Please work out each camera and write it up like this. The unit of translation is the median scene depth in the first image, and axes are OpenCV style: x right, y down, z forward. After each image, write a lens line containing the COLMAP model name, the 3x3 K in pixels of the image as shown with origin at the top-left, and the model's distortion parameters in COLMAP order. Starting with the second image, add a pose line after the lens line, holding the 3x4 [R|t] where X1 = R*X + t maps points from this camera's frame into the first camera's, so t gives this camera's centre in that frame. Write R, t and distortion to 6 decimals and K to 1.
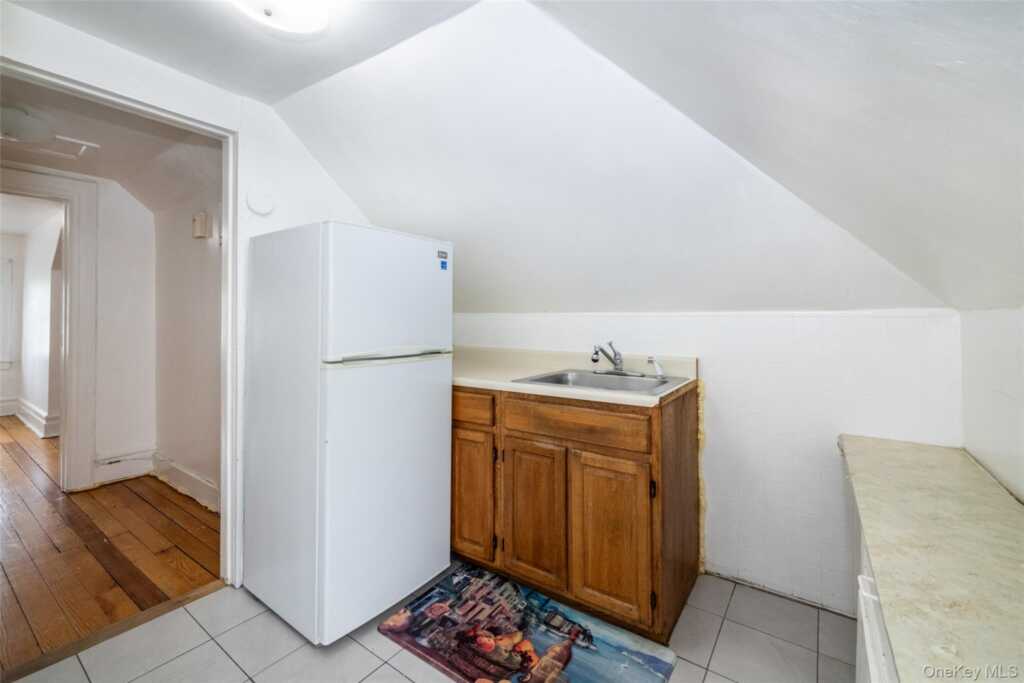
lens RADIAL K [[431.9, 0, 511.0], [0, 431.9, 315.9], [0, 0, 1]] dist [0.000997, -0.000094]
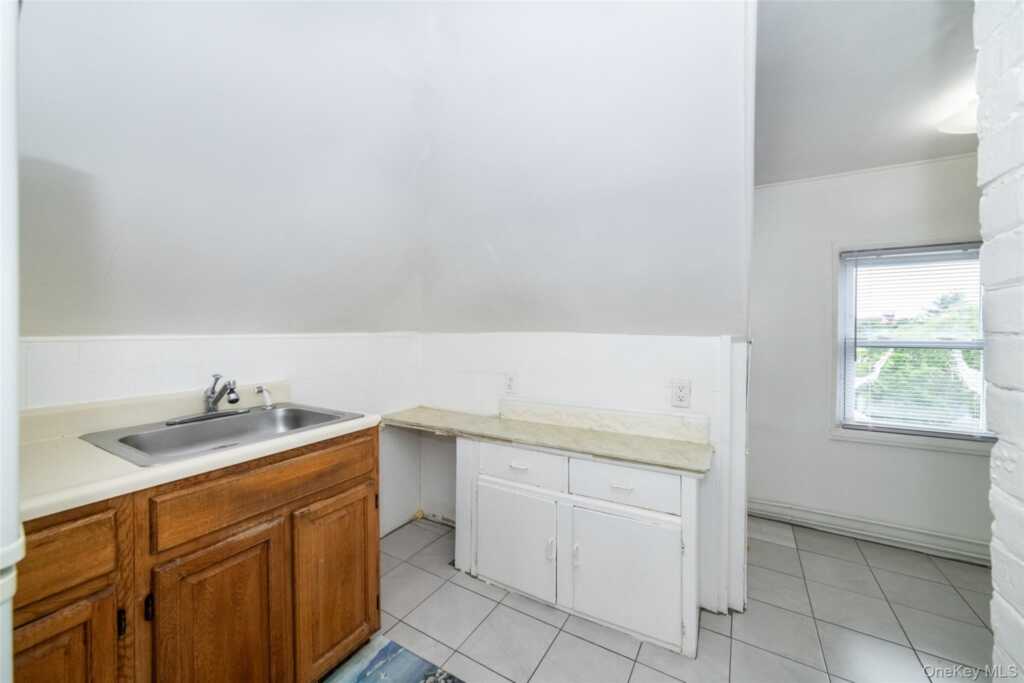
lens RADIAL K [[387.8, 0, 511.6], [0, 387.8, 338.2], [0, 0, 1]] dist [-0.001767, 0.000692]
pose [[-0.085234, -0.020452, 0.996151, -0.586799], [-0.010734, 0.999750, 0.019607, -0.025174], [-0.996303, -0.009021, -0.085432, 0.672180]]
